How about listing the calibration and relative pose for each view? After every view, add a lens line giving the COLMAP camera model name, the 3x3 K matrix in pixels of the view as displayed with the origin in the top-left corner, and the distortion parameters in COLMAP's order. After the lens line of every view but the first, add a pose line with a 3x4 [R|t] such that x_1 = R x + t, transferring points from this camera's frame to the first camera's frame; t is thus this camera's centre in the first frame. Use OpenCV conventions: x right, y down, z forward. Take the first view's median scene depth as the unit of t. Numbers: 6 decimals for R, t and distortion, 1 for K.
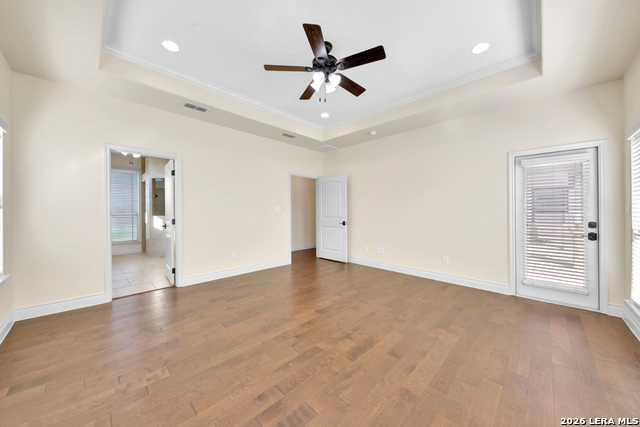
lens RADIAL K [[225.3, 0, 316.2], [0, 225.3, 211.5], [0, 0, 1]] dist [0.001826, 0.000054]
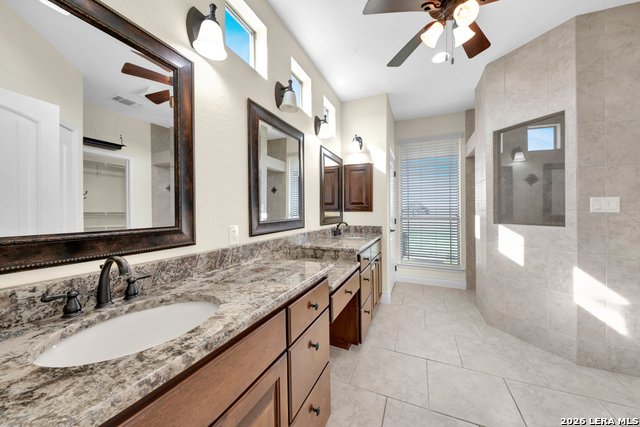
lens RADIAL K [[225.3, 0, 317.2], [0, 225.3, 214.2], [0, 0, 1]] dist [0.001826, 0.000054]
pose [[0.327648, 0.001929, -0.944798, -0.446448], [-0.000200, 0.999998, 0.001972, 0.003783], [0.944800, -0.000457, 0.327648, 0.570093]]
